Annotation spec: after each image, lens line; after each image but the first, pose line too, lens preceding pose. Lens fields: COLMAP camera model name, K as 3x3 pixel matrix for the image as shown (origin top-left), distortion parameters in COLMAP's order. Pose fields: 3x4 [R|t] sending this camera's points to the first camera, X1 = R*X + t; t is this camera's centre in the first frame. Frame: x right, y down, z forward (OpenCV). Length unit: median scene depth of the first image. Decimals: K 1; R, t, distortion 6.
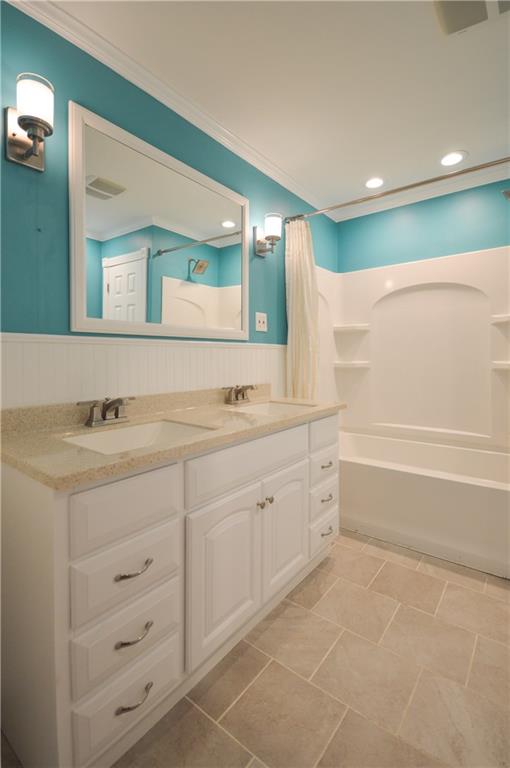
lens RADIAL K [[354.3, 0, 235.5], [0, 354.3, 367.0], [0, 0, 1]] dist [0.008417, -0.006969]
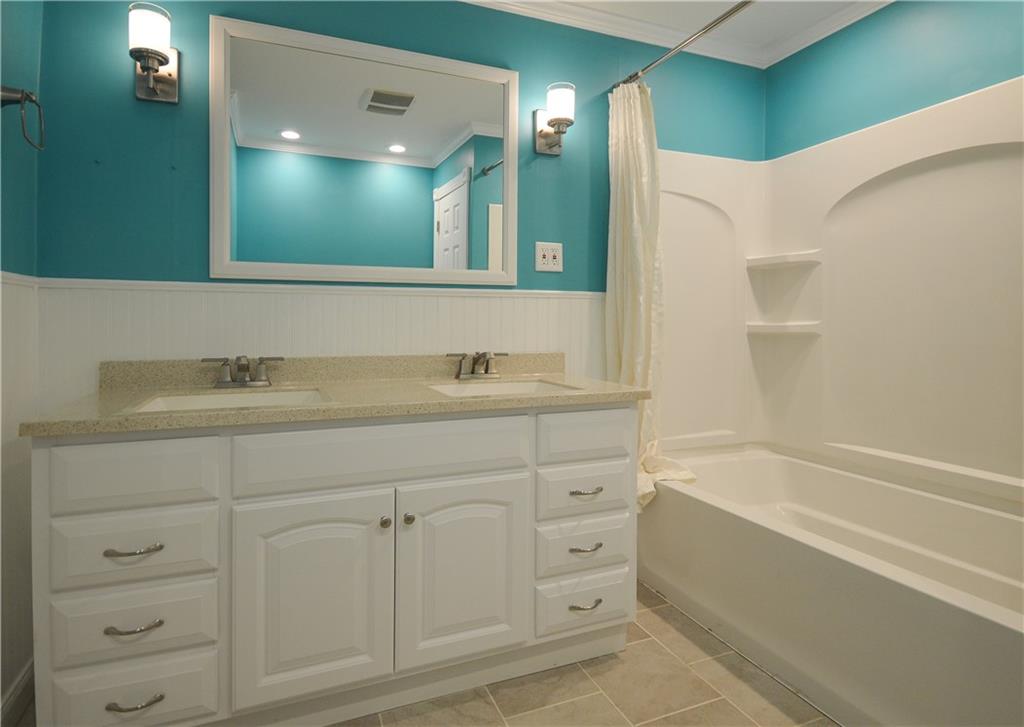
lens RADIAL K [[498.7, 0, 430.8], [0, 498.7, 329.1], [0, 0, 1]] dist [0.002866, -0.003774]
pose [[0.864038, 0.011485, -0.503295, 0.344906], [-0.017694, 0.999815, -0.007561, 0.014203], [0.503115, 0.015439, 0.864081, 0.117532]]
